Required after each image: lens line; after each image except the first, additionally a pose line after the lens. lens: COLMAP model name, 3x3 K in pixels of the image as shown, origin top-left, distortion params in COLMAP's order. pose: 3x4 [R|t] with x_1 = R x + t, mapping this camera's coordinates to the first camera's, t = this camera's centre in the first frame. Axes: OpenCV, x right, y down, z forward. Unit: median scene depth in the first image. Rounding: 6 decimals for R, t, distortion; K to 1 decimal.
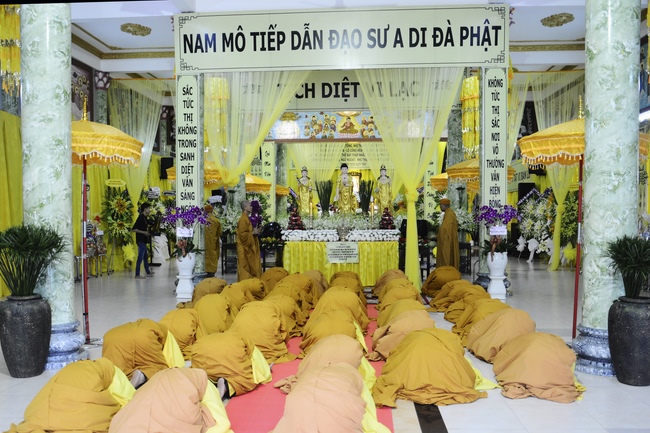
lens RADIAL K [[598.1, 0, 325.0], [0, 598.1, 216.5], [0, 0, 1]] dist [-0.008699, 0.002738]
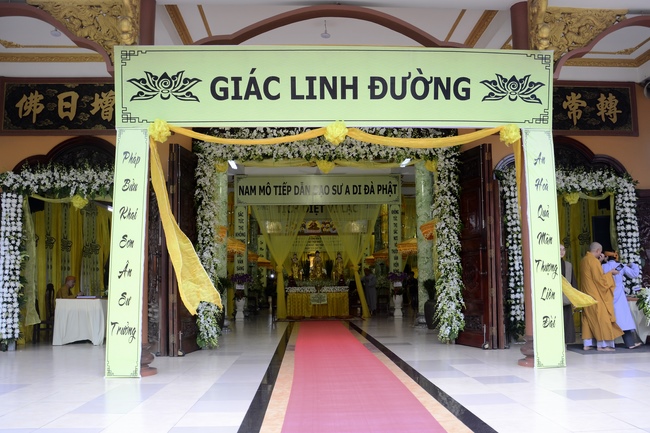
lens RADIAL K [[598.1, 0, 325.0], [0, 598.1, 216.5], [0, 0, 1]] dist [-0.008699, 0.002738]
pose [[0.994925, 0.003579, 0.100554, -0.154888], [0.009571, 0.991469, -0.129989, 0.054041], [-0.100162, 0.130291, 0.986403, -0.970150]]
